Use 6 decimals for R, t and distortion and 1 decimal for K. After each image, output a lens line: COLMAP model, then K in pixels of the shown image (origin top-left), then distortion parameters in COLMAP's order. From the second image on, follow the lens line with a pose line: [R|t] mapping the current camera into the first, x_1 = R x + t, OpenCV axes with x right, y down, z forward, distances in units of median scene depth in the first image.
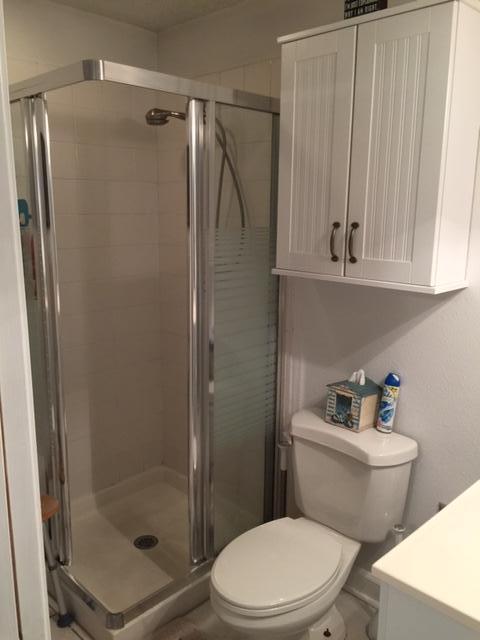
lens RADIAL K [[546.4, 0, 240.0], [0, 546.4, 318.3], [0, 0, 1]] dist [0.058886, -0.066817]
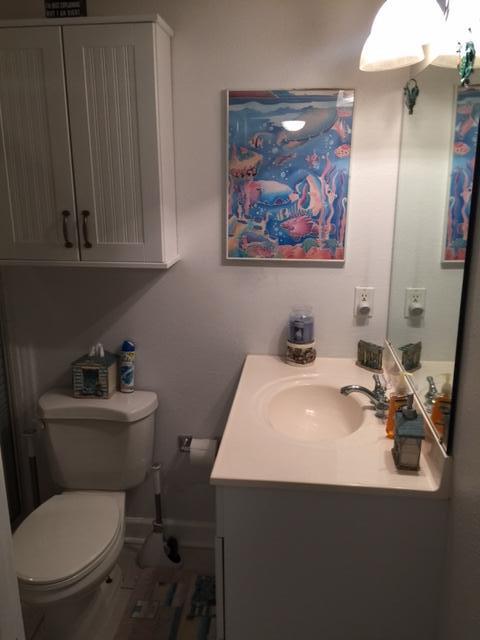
lens RADIAL K [[546.4, 0, 242.2], [0, 546.4, 321.4], [0, 0, 1]] dist [0.058886, -0.066817]
pose [[0.771516, -0.170982, 0.612804, -0.232641], [0.137037, 0.985262, 0.102374, -0.024036], [-0.621276, 0.004993, 0.783576, -0.046738]]
